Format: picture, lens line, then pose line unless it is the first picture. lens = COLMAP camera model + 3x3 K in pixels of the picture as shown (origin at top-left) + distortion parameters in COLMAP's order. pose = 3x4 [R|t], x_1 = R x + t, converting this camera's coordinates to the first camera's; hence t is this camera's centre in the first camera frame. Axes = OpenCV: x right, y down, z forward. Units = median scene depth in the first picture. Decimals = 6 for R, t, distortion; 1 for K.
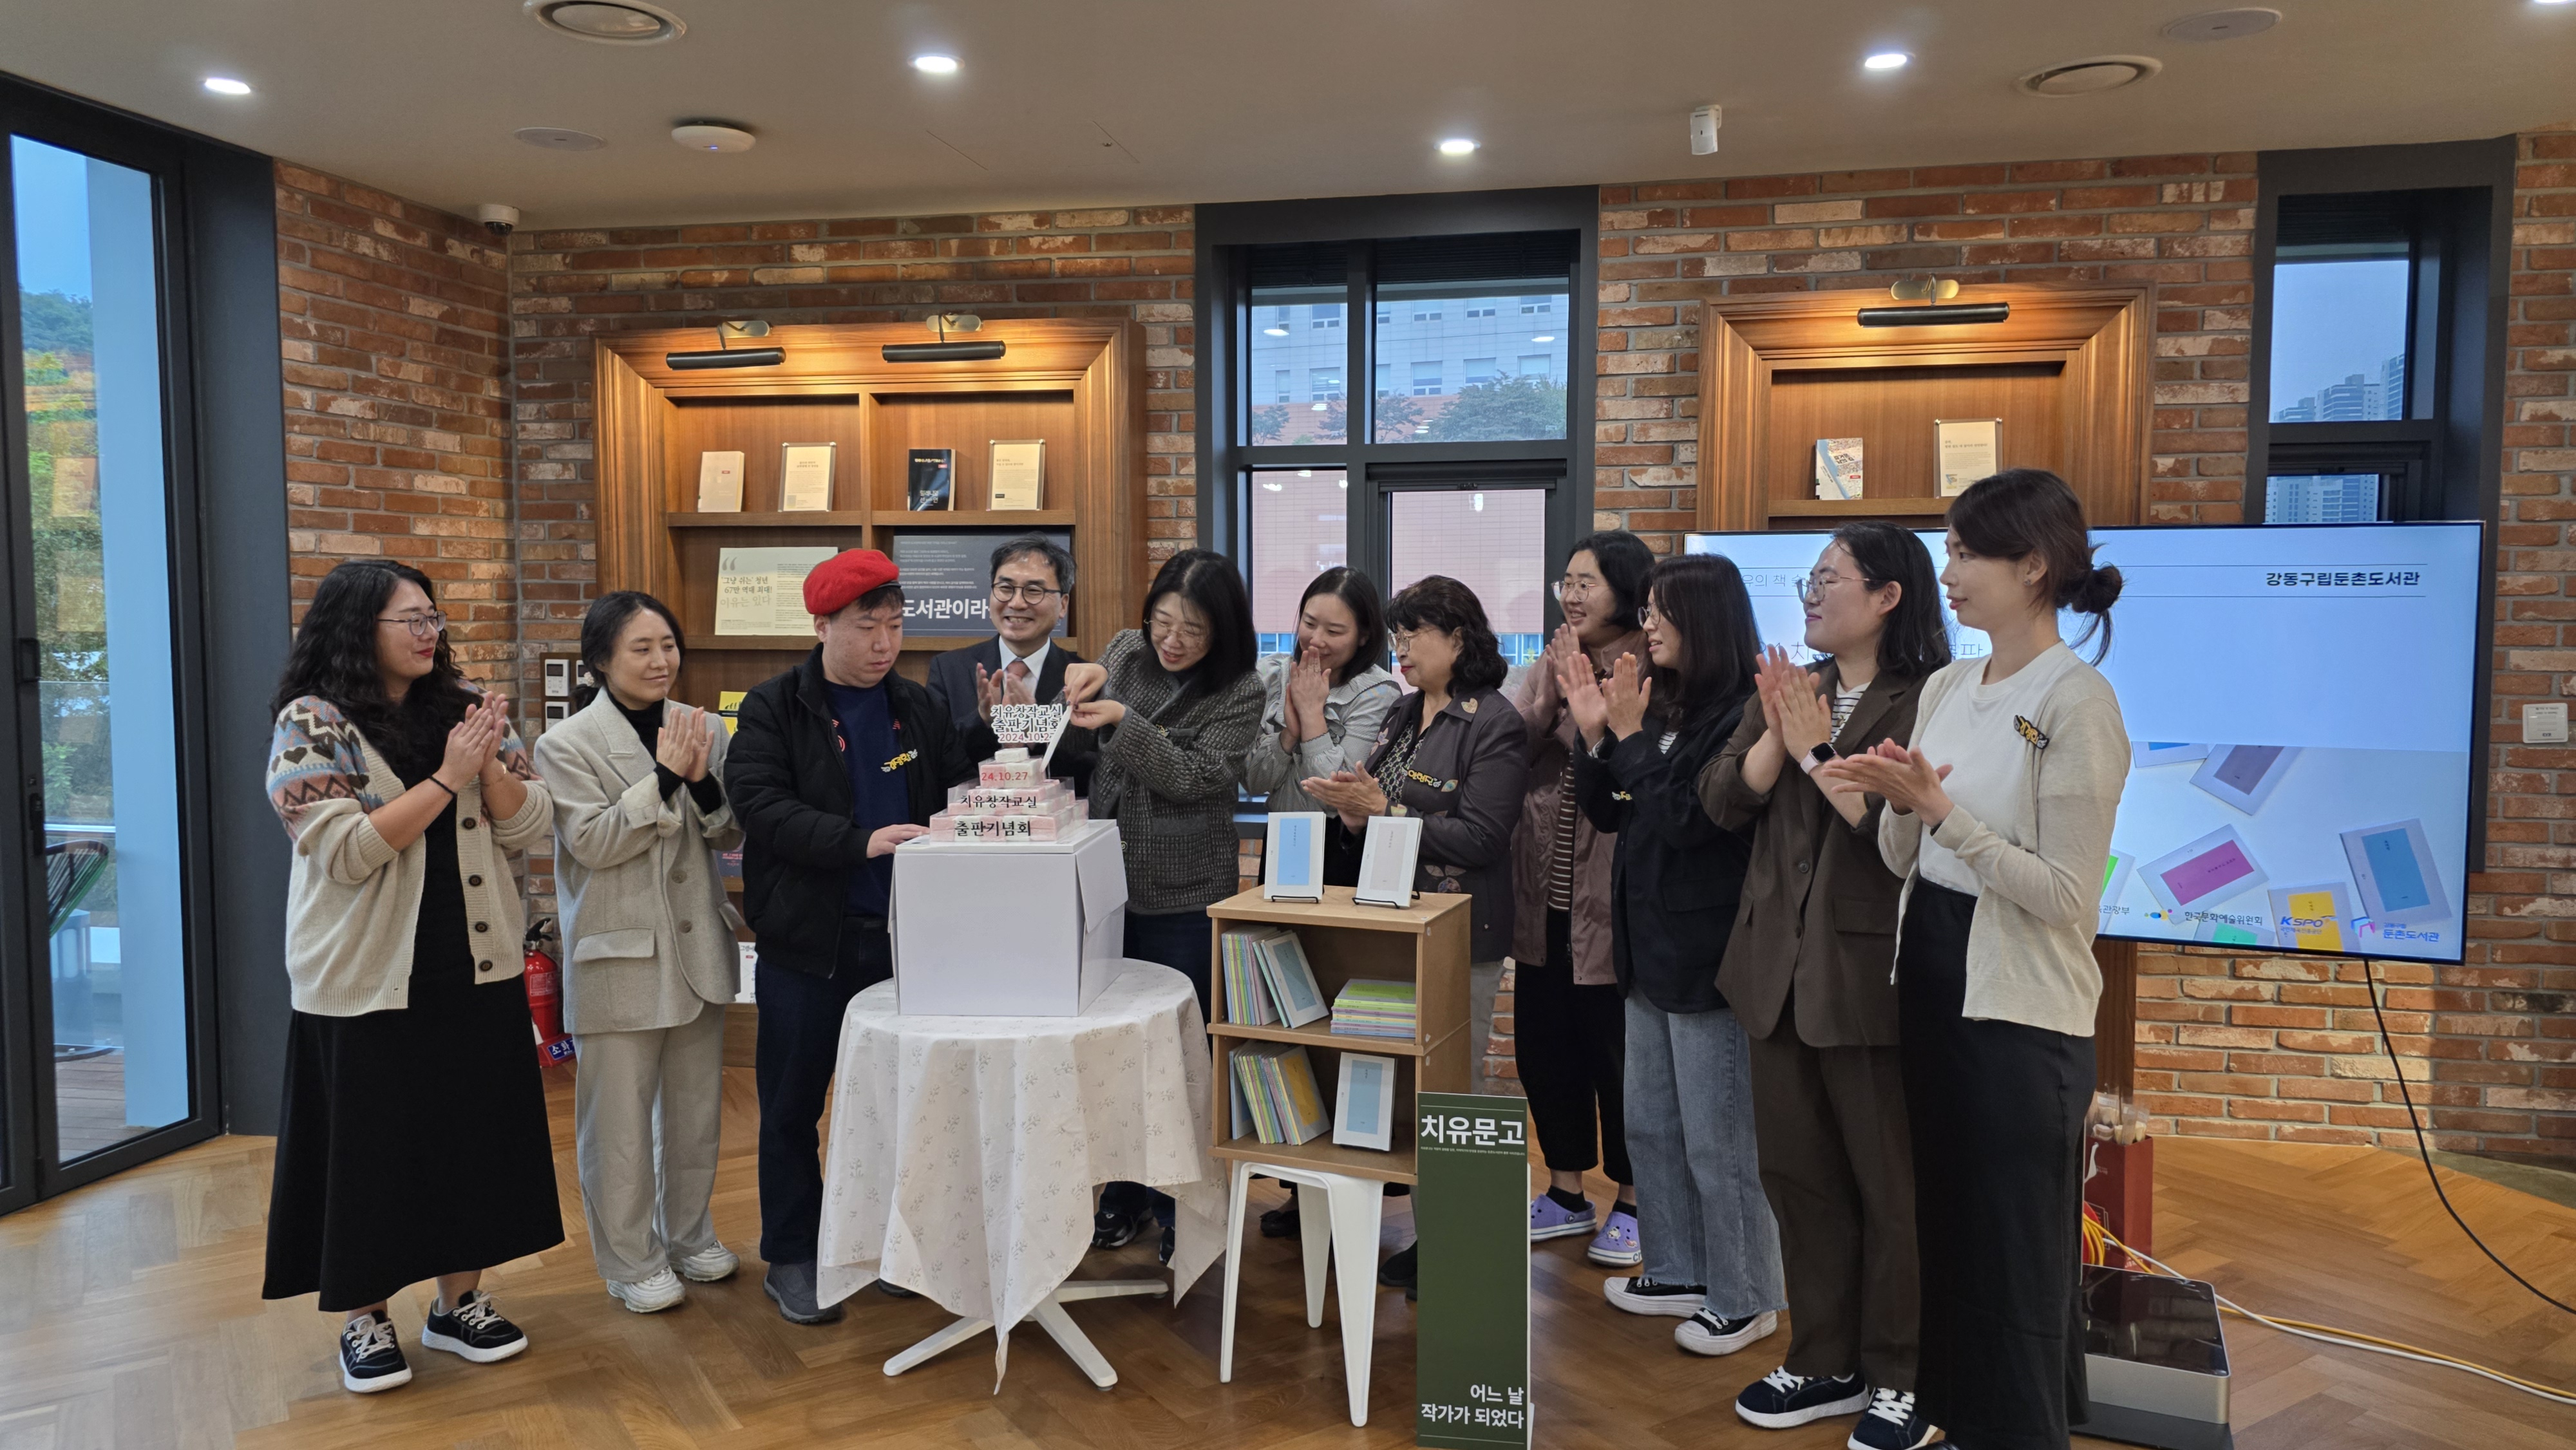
lens RADIAL K [[1745.4, 0, 1293.0], [0, 1745.4, 718.9], [0, 0, 1]] dist [0.073719, -0.061635]
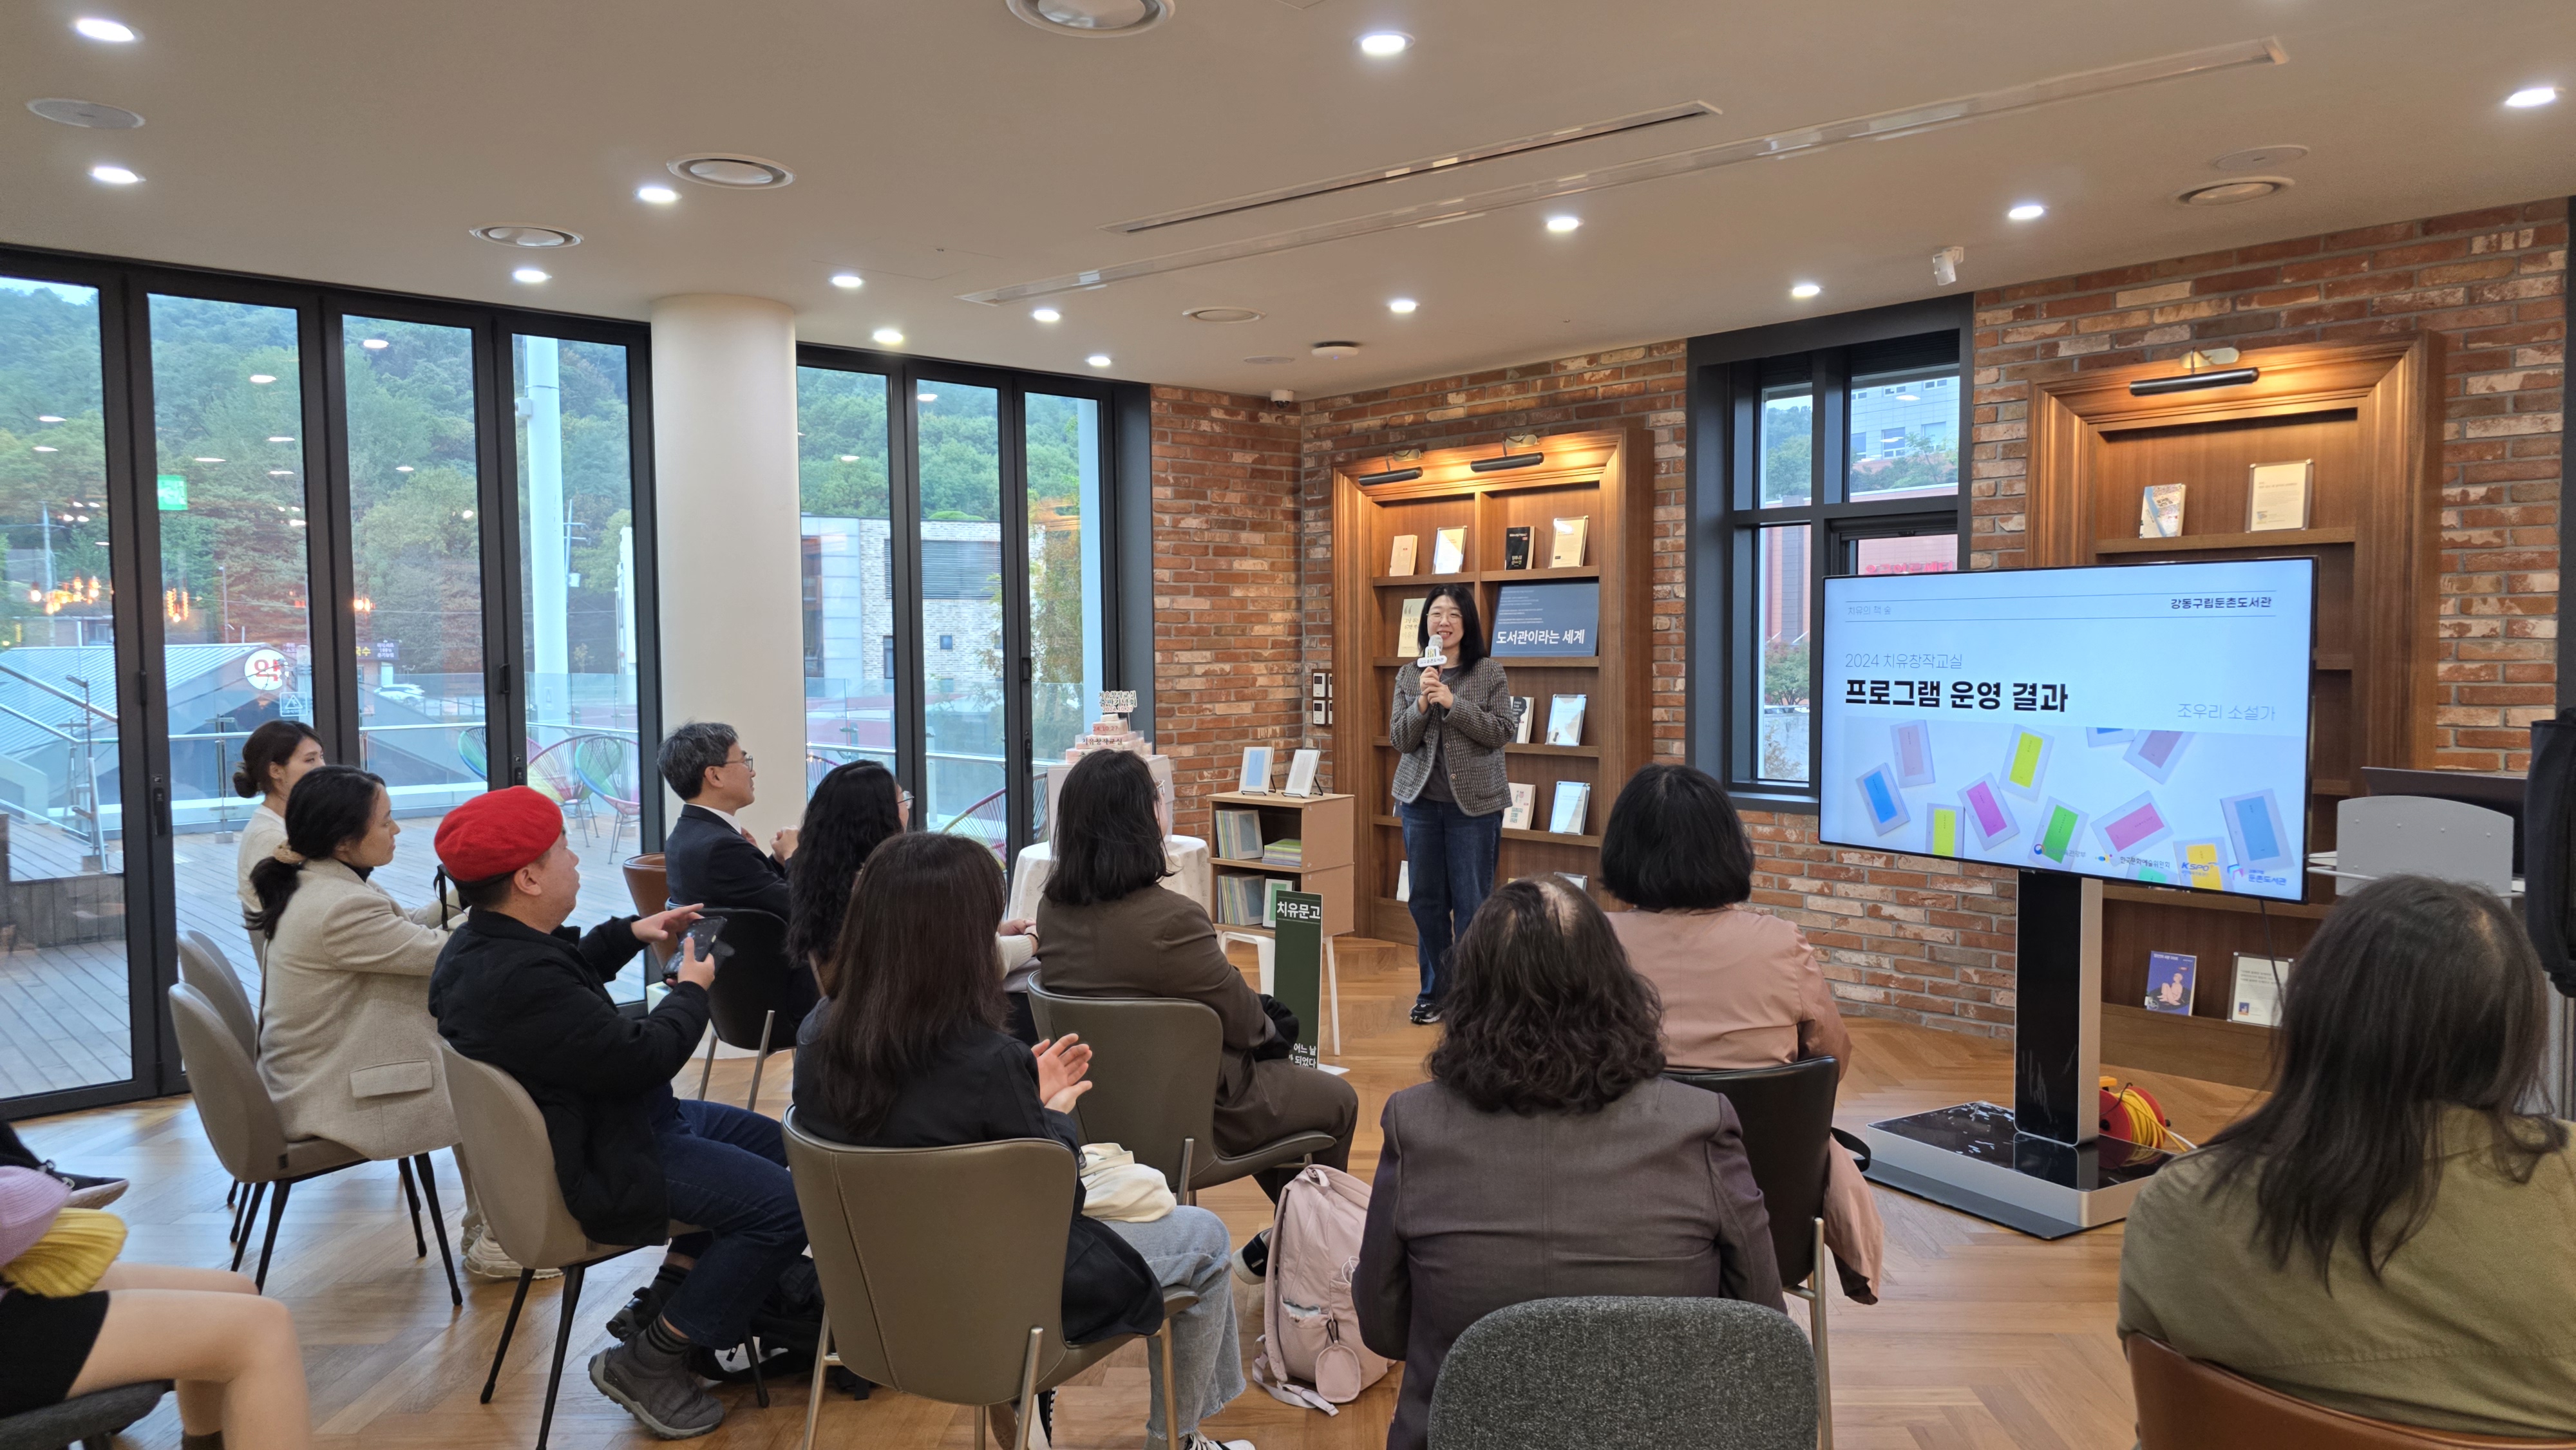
lens RADIAL K [[1745.4, 0, 1289.8], [0, 1745.4, 744.8], [0, 0, 1]] dist [0.073719, -0.061635]
pose [[0.810556, 0.026734, -0.585051, 0.497665], [-0.029628, 0.999550, 0.004628, 0.024487], [0.584911, 0.013583, 0.810984, -0.279644]]
